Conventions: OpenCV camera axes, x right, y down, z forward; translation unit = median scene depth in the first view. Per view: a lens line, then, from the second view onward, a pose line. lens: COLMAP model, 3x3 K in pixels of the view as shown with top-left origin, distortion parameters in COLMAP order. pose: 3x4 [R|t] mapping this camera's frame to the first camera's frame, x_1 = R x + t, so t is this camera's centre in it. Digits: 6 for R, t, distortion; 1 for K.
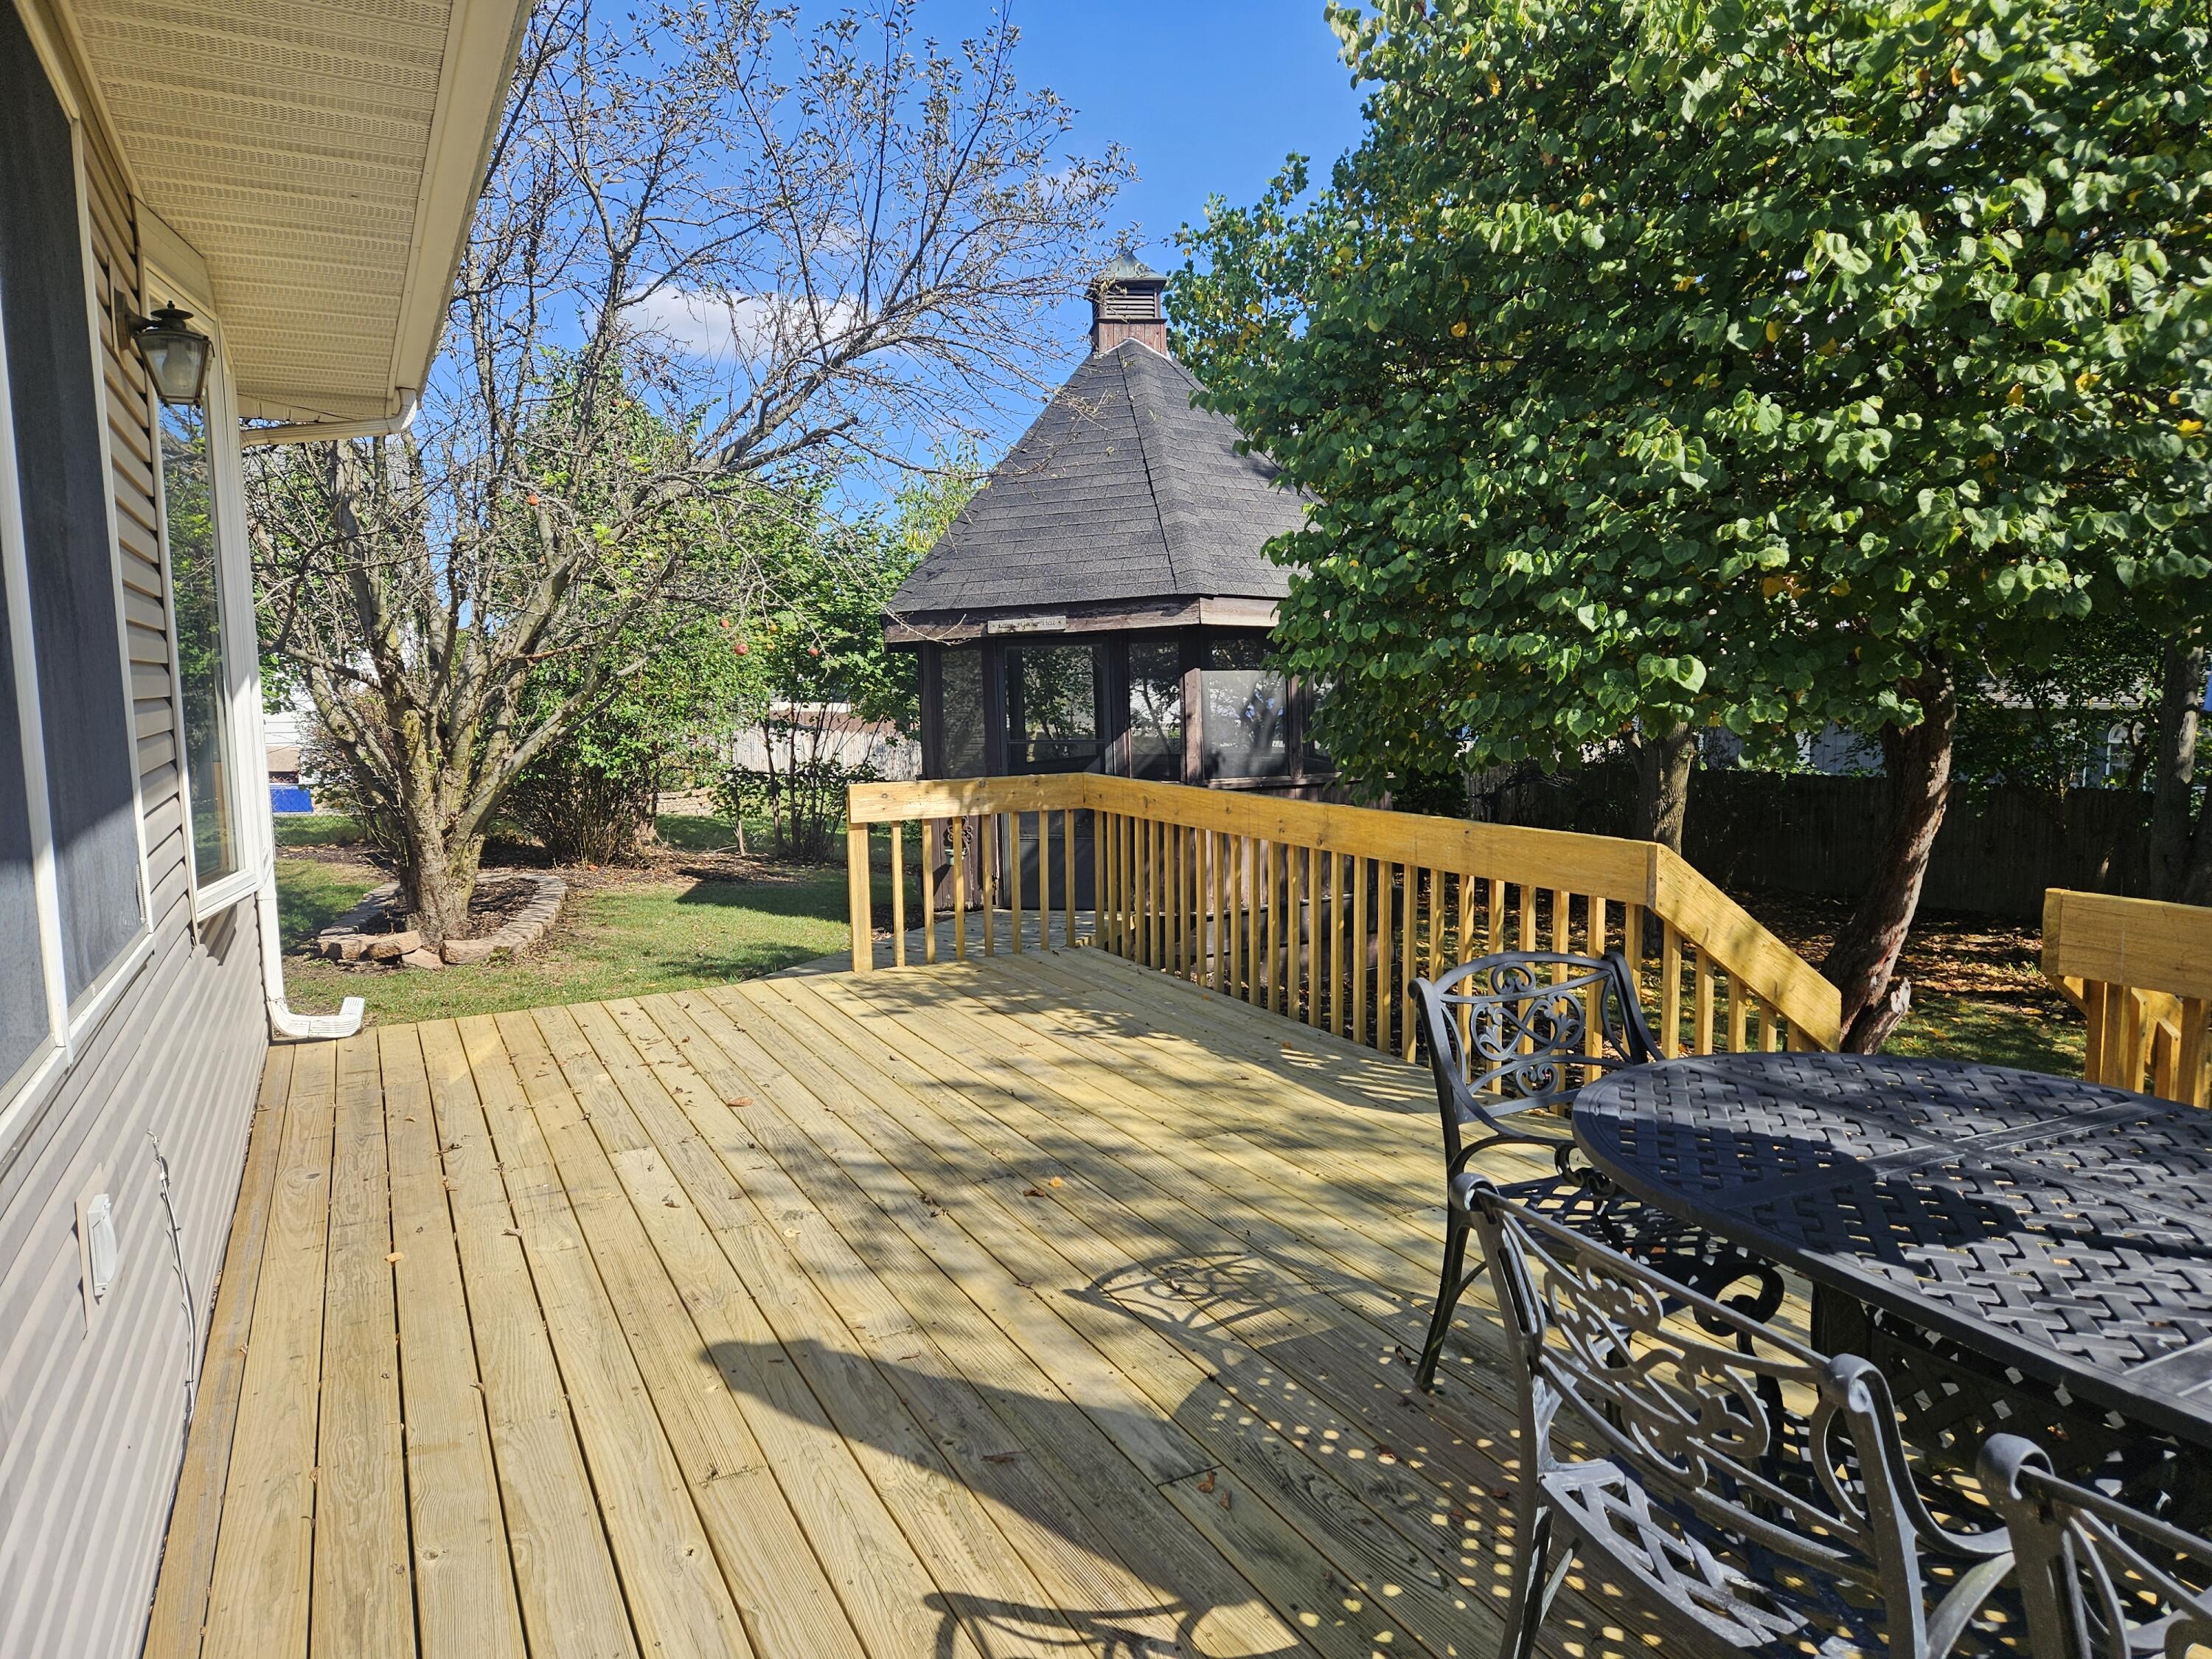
lens RADIAL K [[1486.1, 0, 1110.9], [0, 1486.1, 826.6], [0, 0, 1]] dist [0.067215, -0.043169]
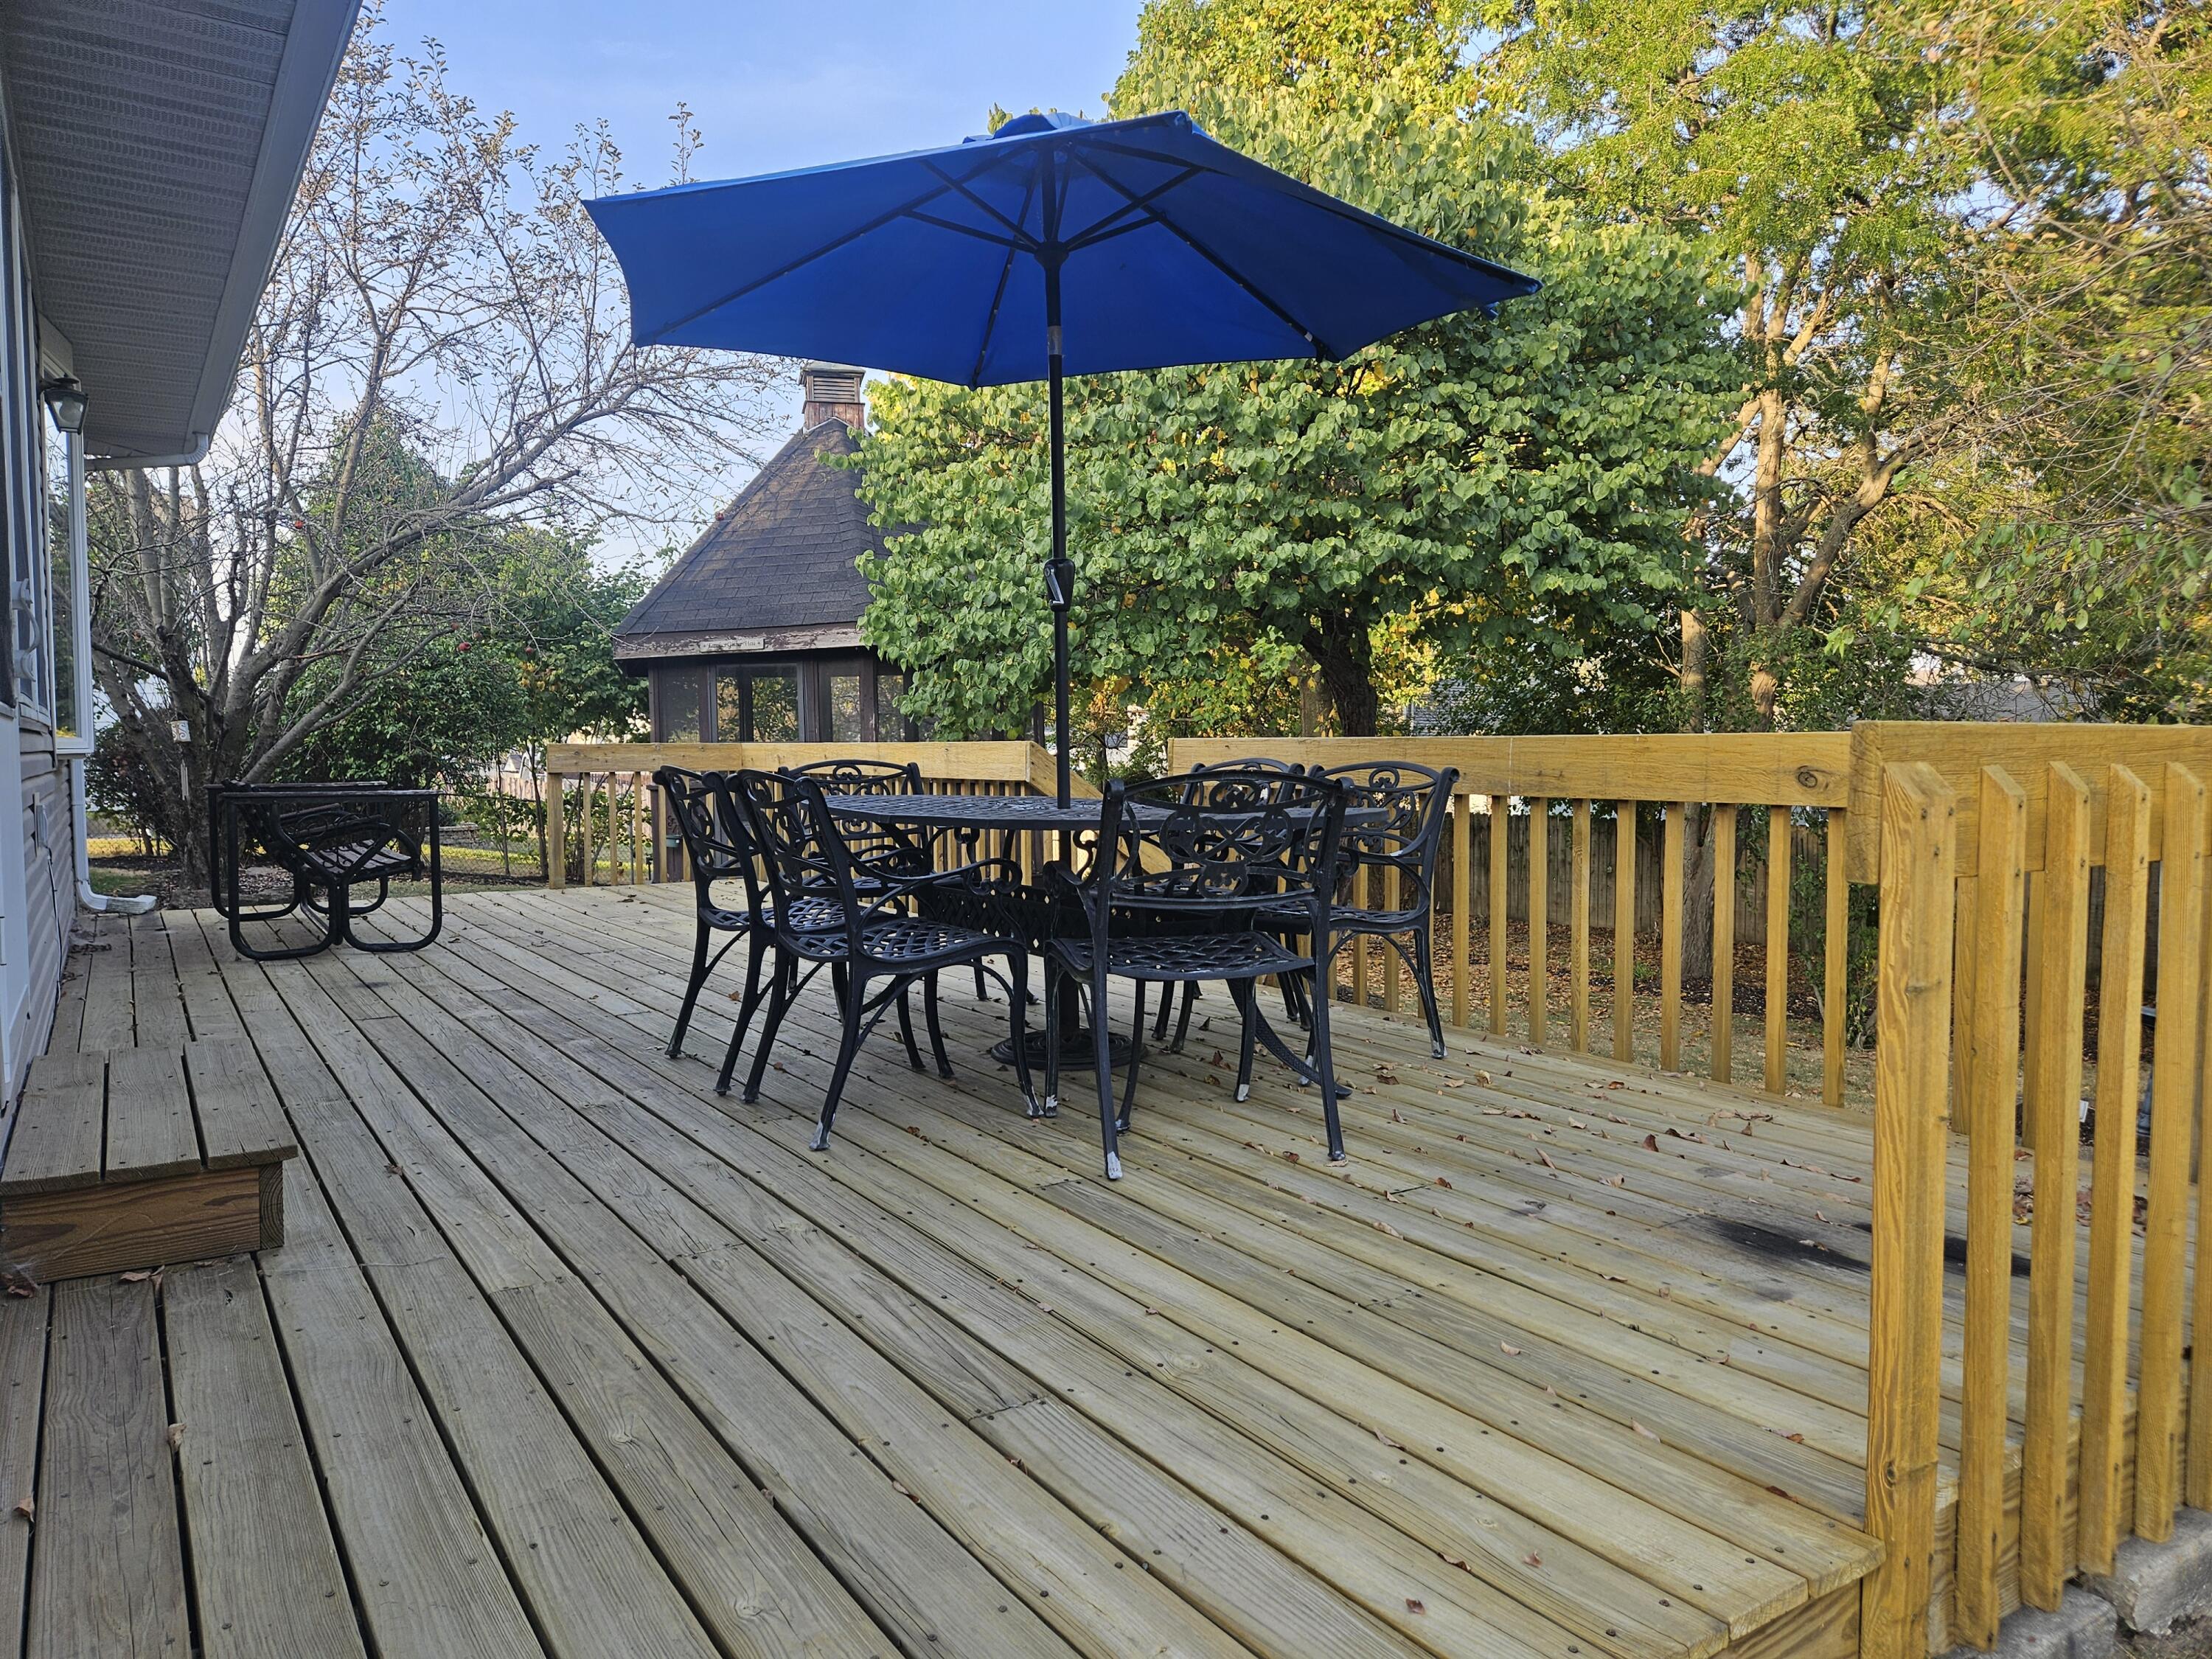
lens RADIAL K [[1486.1, 0, 1100.1], [0, 1486.1, 832.1], [0, 0, 1]] dist [0.067215, -0.043169]
pose [[0.993393, 0.002461, 0.114738, 0.116418], [0.003242, 0.998769, -0.049492, 0.090725], [-0.114719, 0.049537, 0.992162, -0.277927]]
